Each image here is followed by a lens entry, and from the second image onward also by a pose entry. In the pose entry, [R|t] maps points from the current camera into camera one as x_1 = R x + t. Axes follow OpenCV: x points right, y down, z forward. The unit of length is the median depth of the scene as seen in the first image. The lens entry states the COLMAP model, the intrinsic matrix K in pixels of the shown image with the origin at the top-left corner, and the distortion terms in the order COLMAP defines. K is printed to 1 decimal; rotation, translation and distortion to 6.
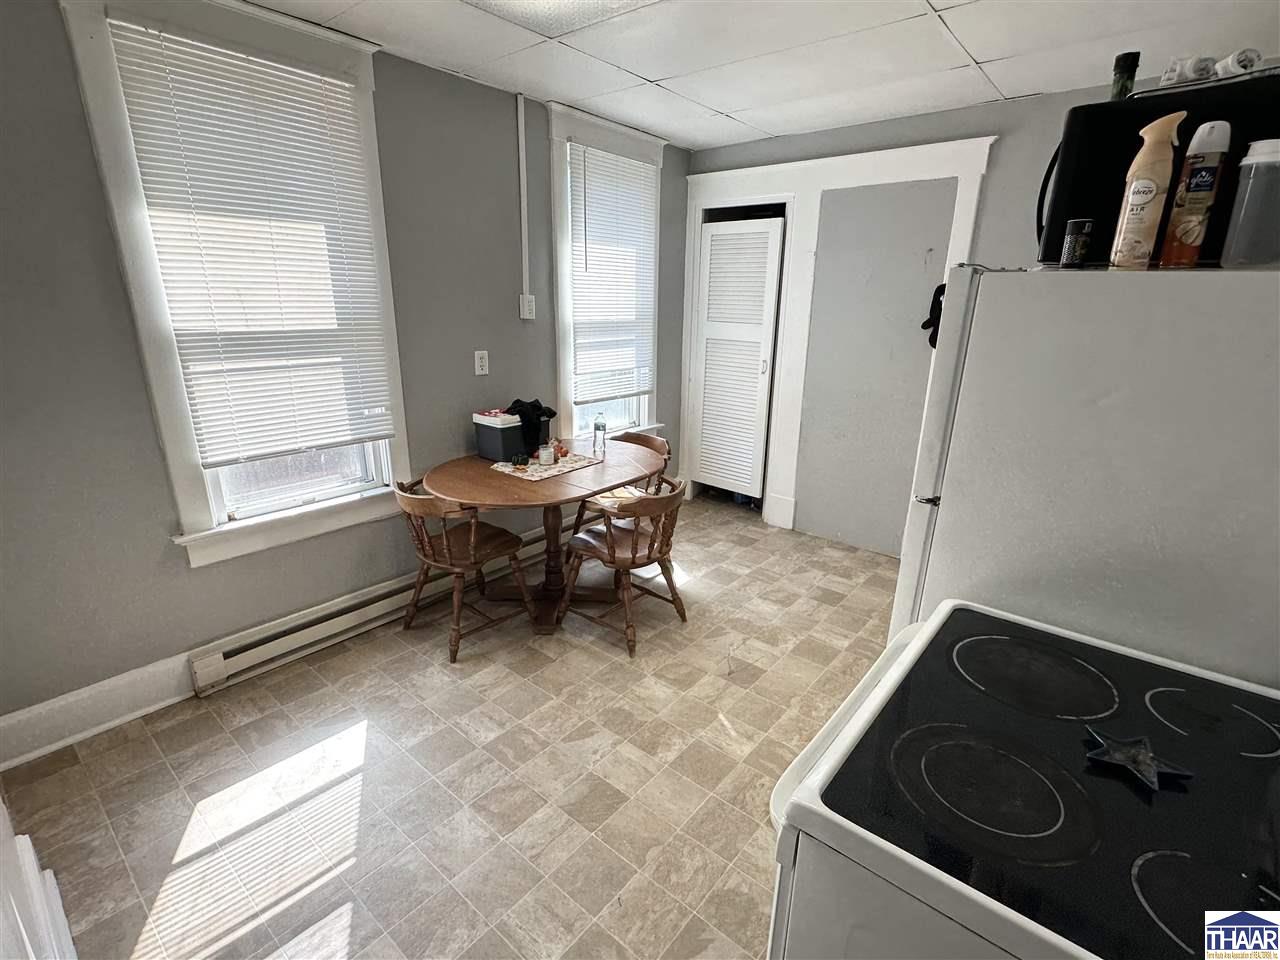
lens RADIAL K [[610.8, 0, 642.4], [0, 610.8, 480.9], [0, 0, 1]] dist [0.004251, 0.000160]
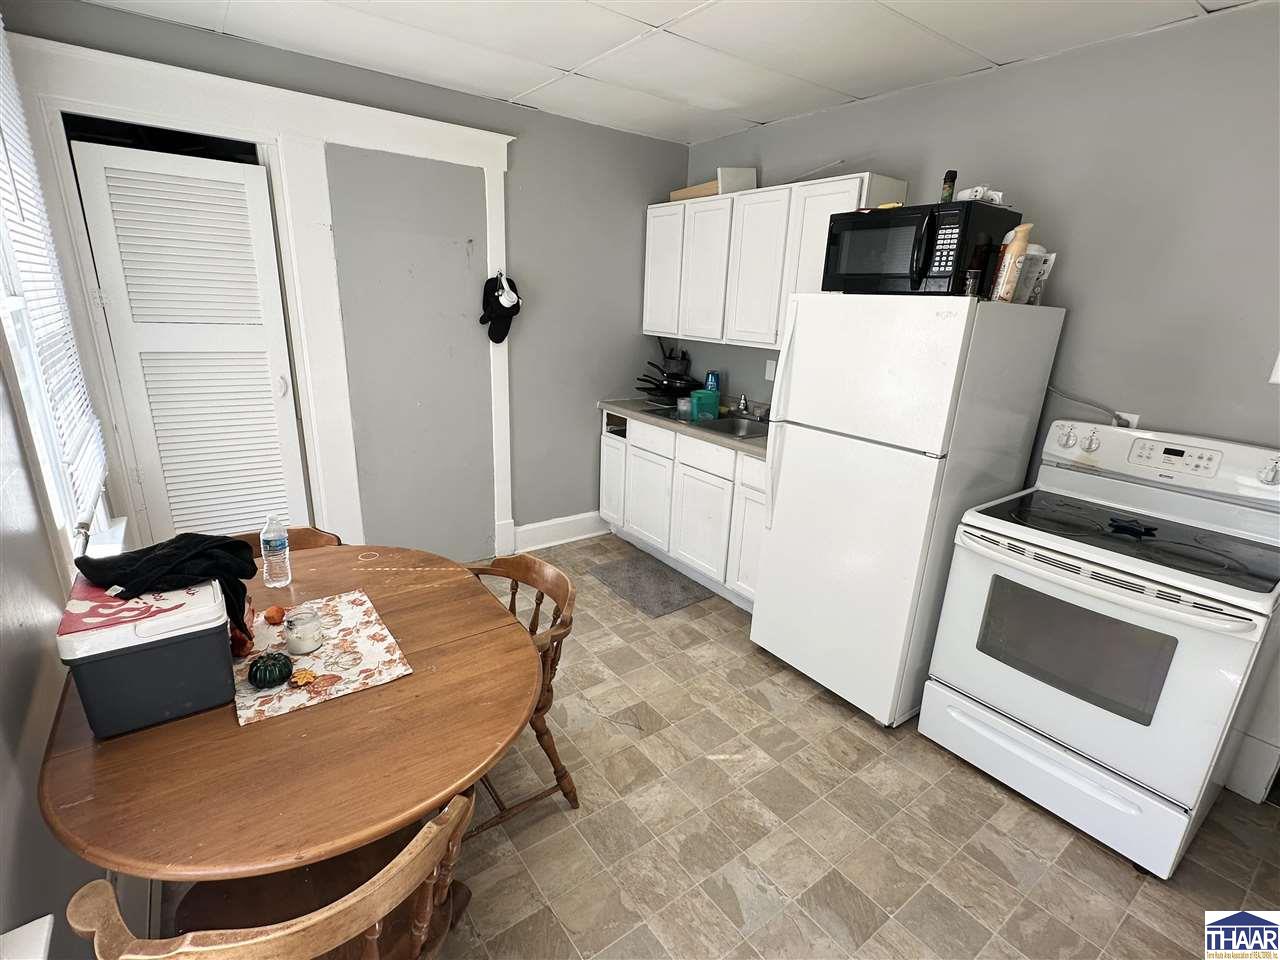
lens RADIAL K [[610.8, 0, 637.8], [0, 610.8, 478.6], [0, 0, 1]] dist [0.004251, 0.000160]
pose [[0.240057, -0.283977, 0.928294, -0.601017], [0.245542, 0.942923, 0.224955, -0.235624], [-0.939192, 0.173933, 0.296084, 0.708998]]
